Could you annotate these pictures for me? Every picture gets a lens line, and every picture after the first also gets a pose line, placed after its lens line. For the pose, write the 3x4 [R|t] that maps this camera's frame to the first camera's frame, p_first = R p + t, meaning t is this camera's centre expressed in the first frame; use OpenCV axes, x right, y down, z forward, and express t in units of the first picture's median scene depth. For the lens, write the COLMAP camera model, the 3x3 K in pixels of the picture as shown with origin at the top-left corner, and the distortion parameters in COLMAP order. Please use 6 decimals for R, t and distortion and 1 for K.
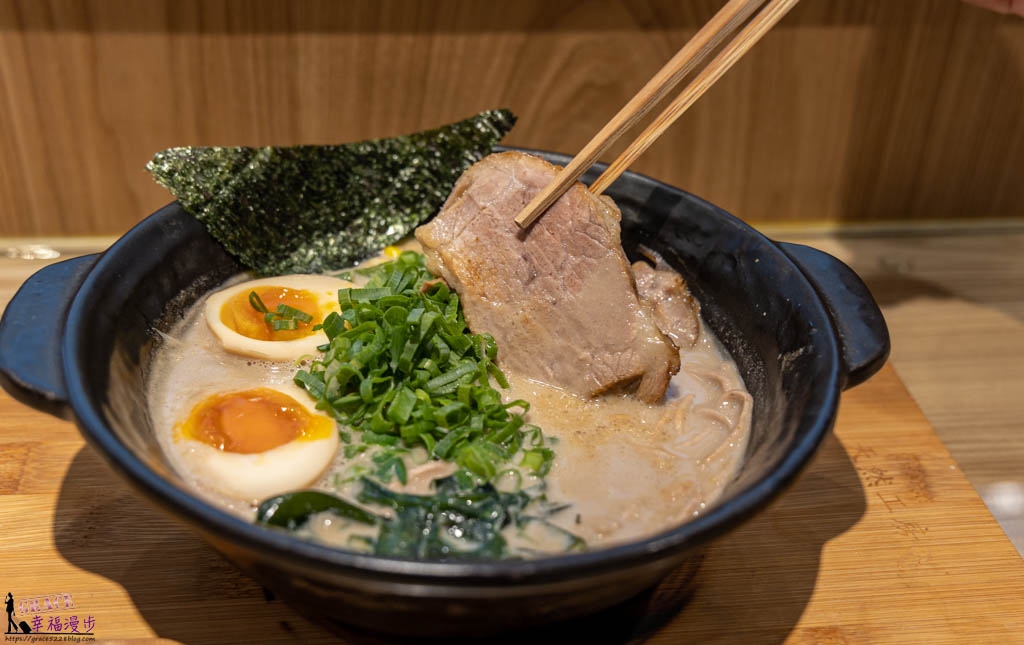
lens RADIAL K [[1263.9, 0, 514.1], [0, 1263.9, 316.1], [0, 0, 1]] dist [0.025216, 0.000000]
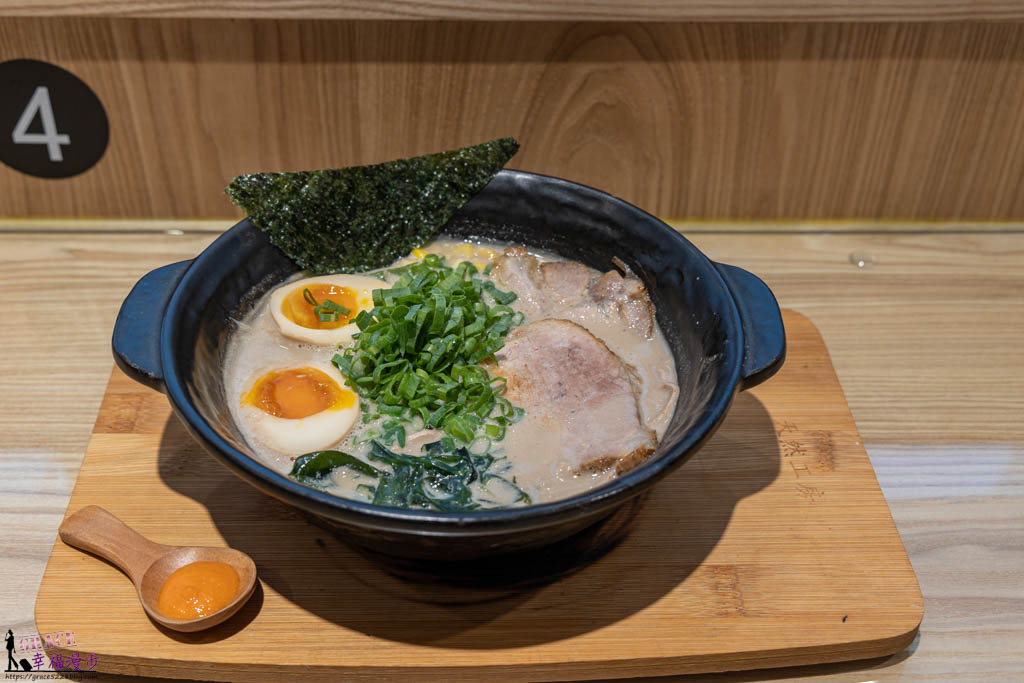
lens RADIAL K [[1204.9, 0, 490.3], [0, 1204.9, 349.9], [0, 0, 1]] dist [-0.007165, 0.000000]
pose [[0.994492, 0.039993, -0.096886, 0.107124], [-0.030754, 0.994998, 0.095043, -0.081527], [0.100203, -0.091539, 0.990747, -0.222866]]
